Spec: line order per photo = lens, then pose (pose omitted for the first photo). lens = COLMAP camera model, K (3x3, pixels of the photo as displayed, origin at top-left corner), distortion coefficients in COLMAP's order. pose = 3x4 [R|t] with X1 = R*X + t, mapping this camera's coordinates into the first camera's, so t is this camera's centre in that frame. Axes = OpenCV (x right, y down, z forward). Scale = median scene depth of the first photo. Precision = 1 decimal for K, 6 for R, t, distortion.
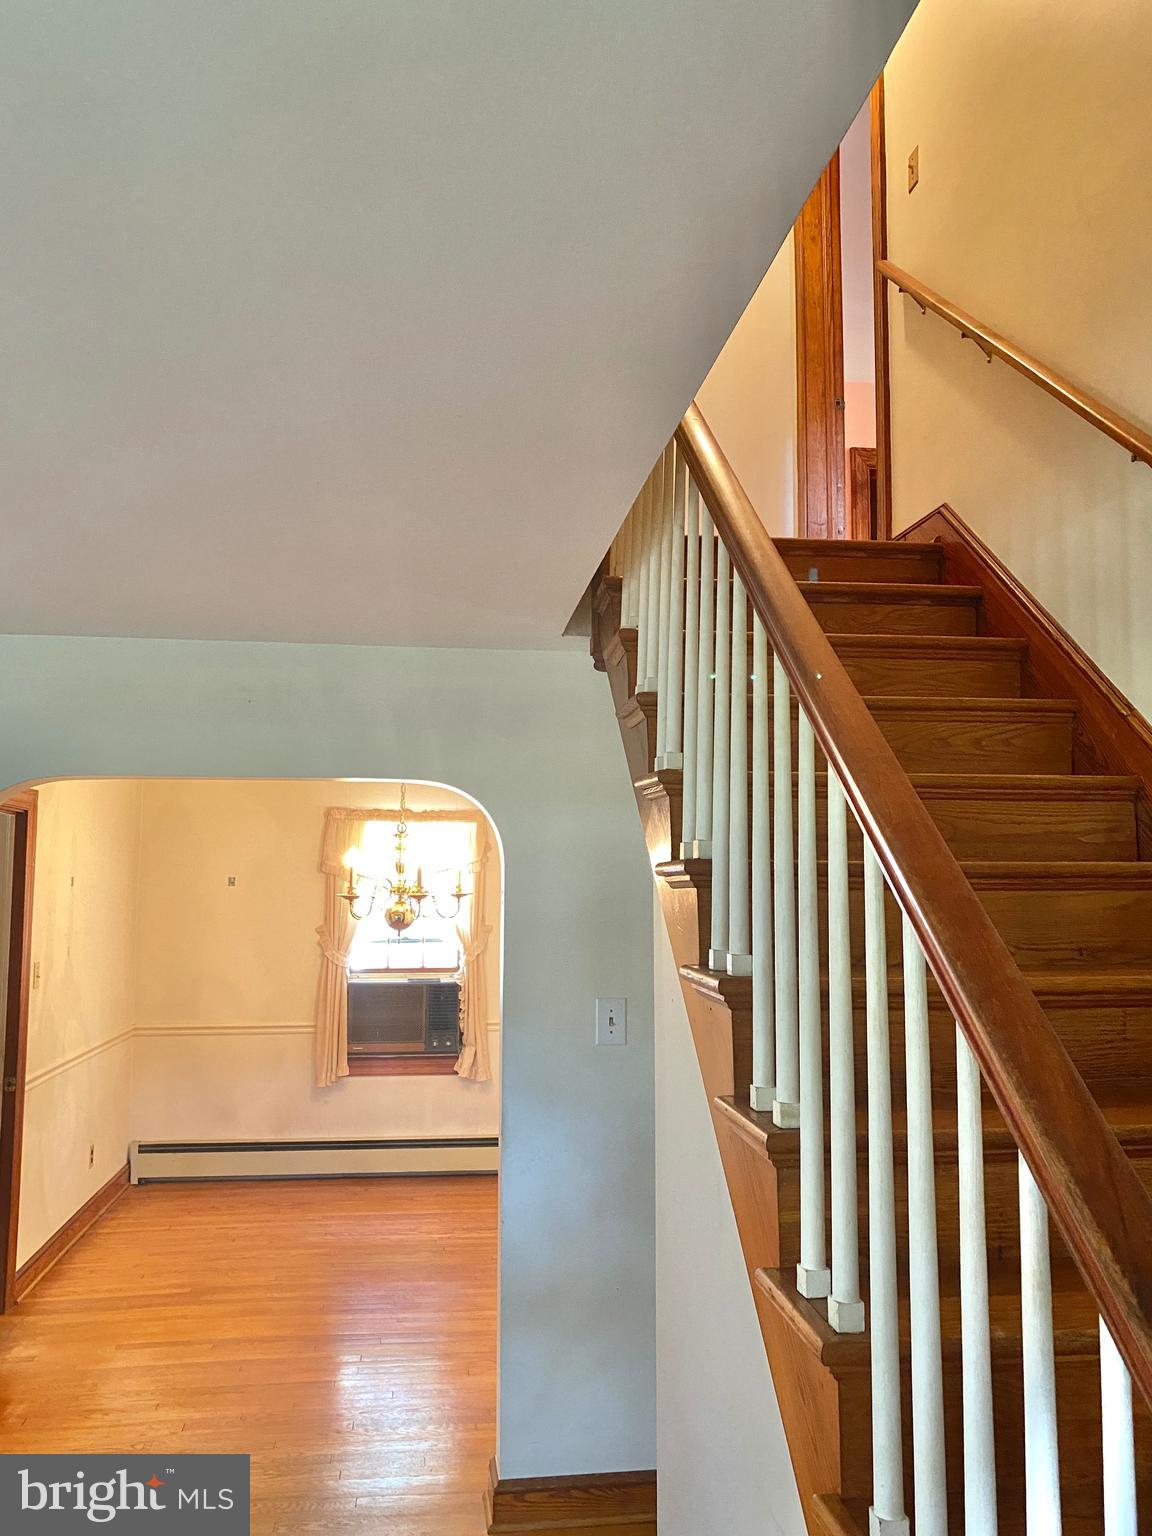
lens RADIAL K [[1247.6, 0, 575.8], [0, 1247.6, 761.9], [0, 0, 1]] dist [0.019342, 0.021480]
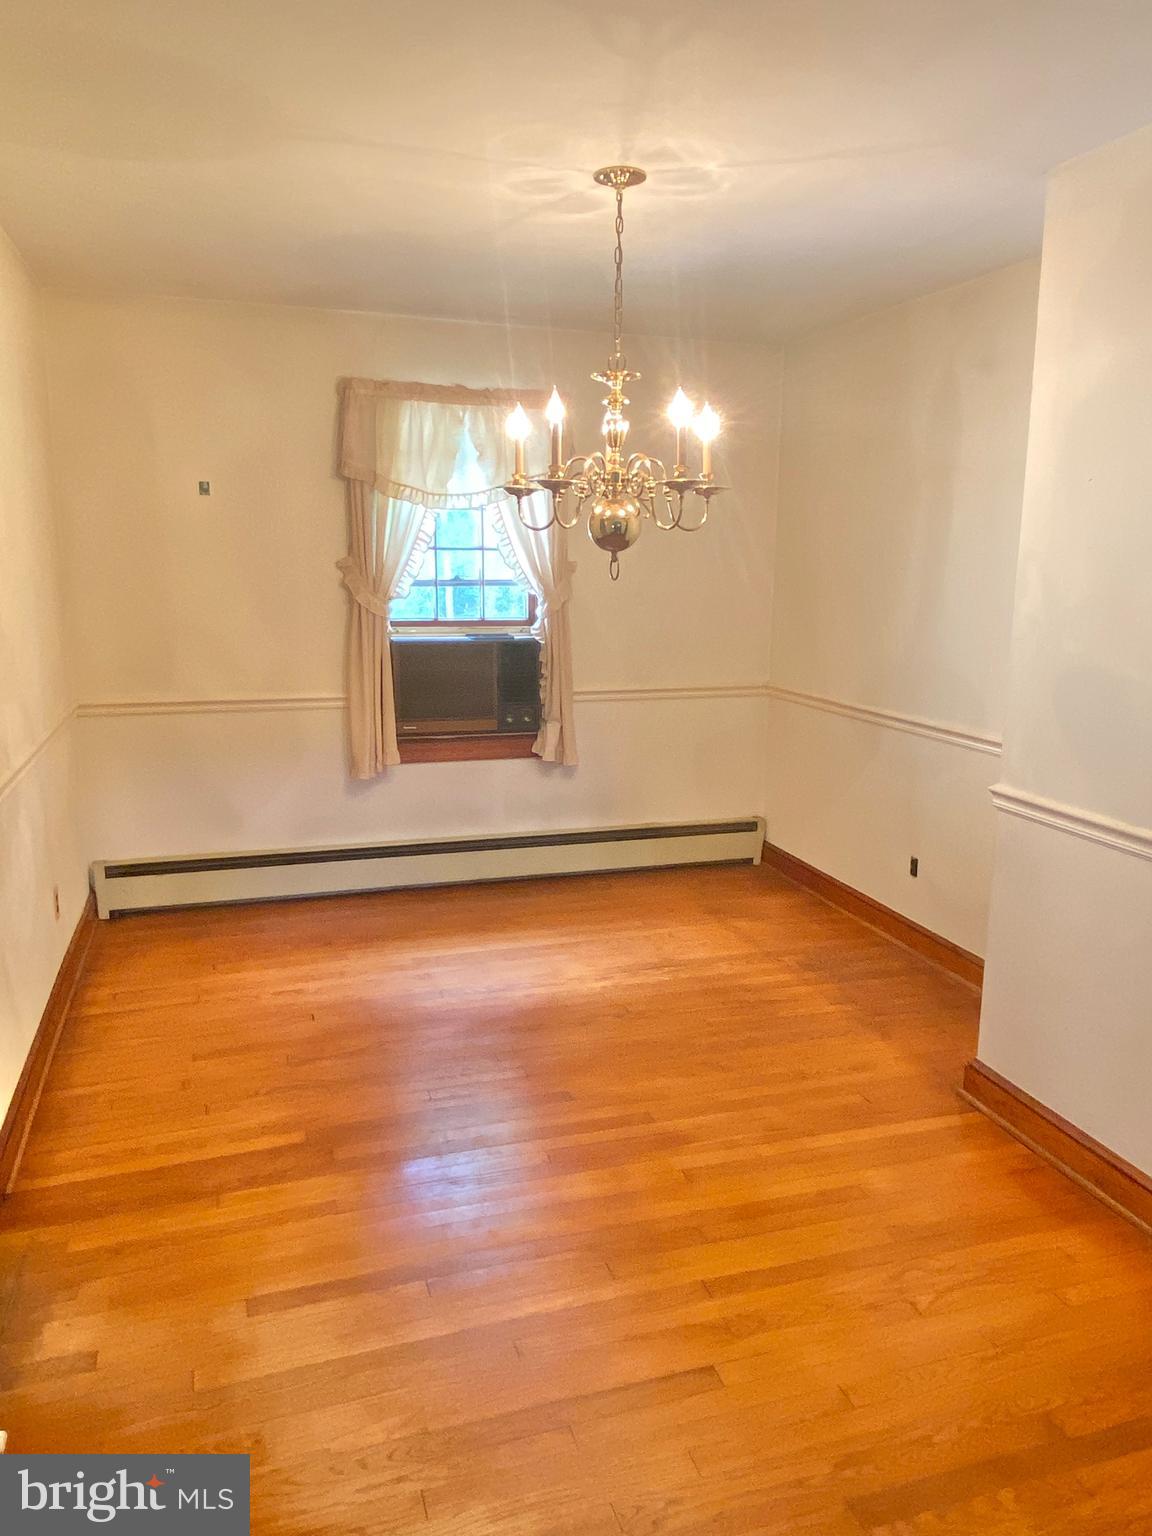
lens RADIAL K [[1069.9, 0, 586.2], [0, 1069.9, 772.0], [0, 0, 1]] dist [0.047263, -0.016680]
pose [[0.980002, -0.031623, 0.196458, -0.195324], [-0.028627, 0.954615, 0.296464, 0.064312], [-0.196917, -0.296159, 0.934619, 0.383694]]
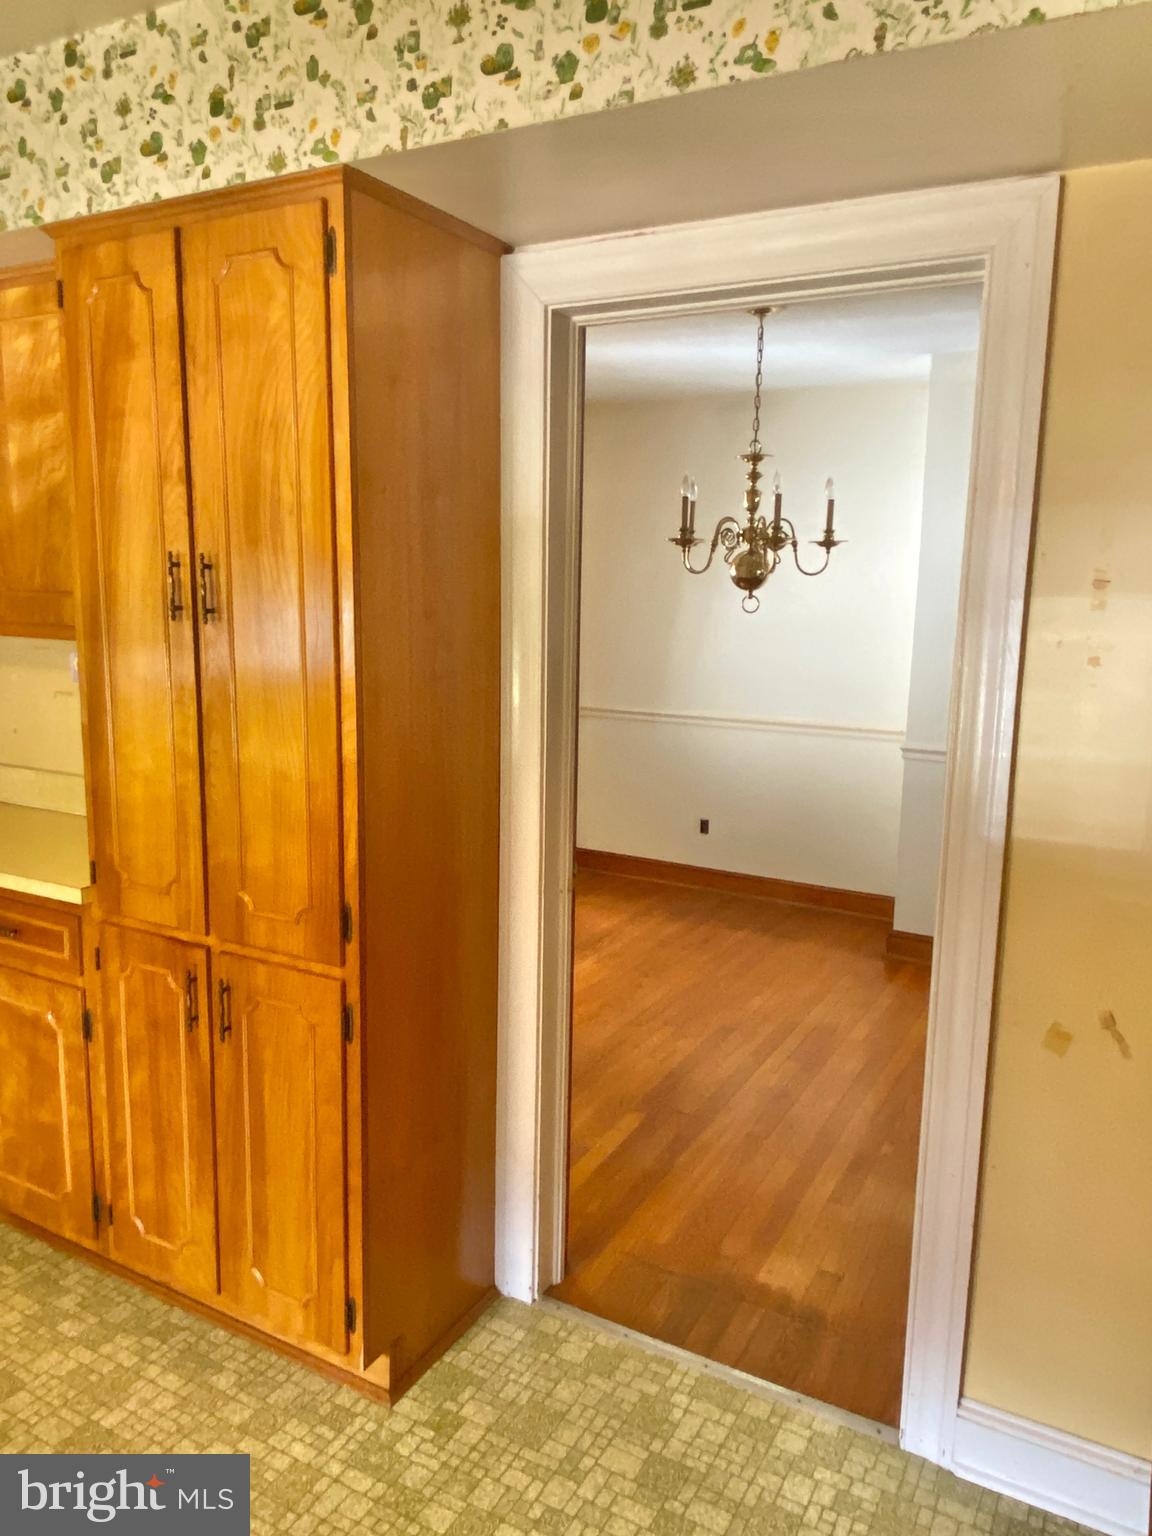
lens RADIAL K [[1069.9, 0, 571.7], [0, 1069.9, 766.7], [0, 0, 1]] dist [0.047263, -0.016680]
pose [[0.573490, -0.120940, 0.810237, -0.564439], [-0.105692, 0.969854, 0.219574, 0.081724], [-0.812366, -0.211560, 0.543419, 0.543868]]
